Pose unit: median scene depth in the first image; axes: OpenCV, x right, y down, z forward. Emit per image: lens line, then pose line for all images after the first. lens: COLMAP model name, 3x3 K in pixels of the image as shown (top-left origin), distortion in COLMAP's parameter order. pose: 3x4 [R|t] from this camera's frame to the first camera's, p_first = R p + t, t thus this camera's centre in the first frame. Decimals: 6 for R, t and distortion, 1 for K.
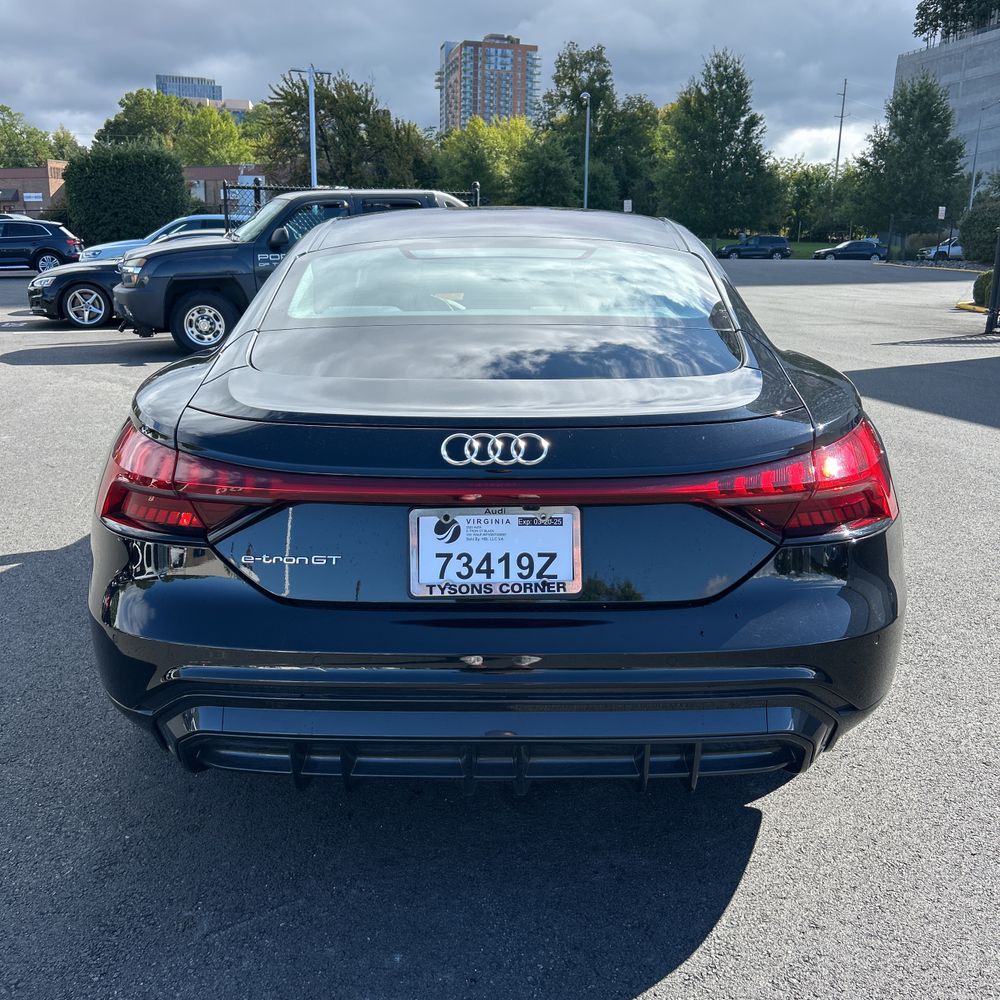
lens RADIAL K [[985.3, 0, 498.2], [0, 985.3, 508.7], [0, 0, 1]] dist [0.045141, -0.038829]
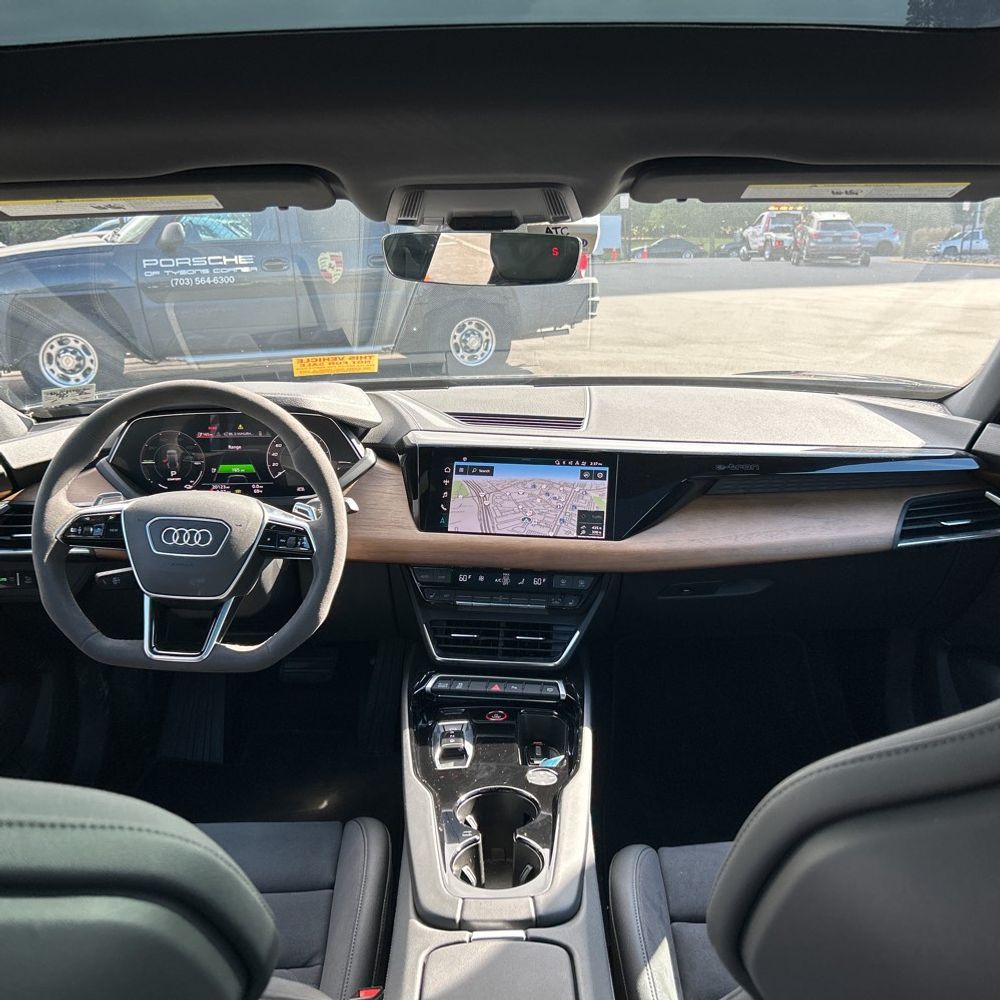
lens RADIAL K [[985.3, 0, 498.2], [0, 985.3, 508.7], [0, 0, 1]] dist [0.045141, -0.038829]
pose [[0.999846, -0.017534, 0.001174, 0.008133], [0.017537, 0.999843, -0.002632, -0.072003], [-0.001127, 0.002652, 0.999996, 0.288061]]
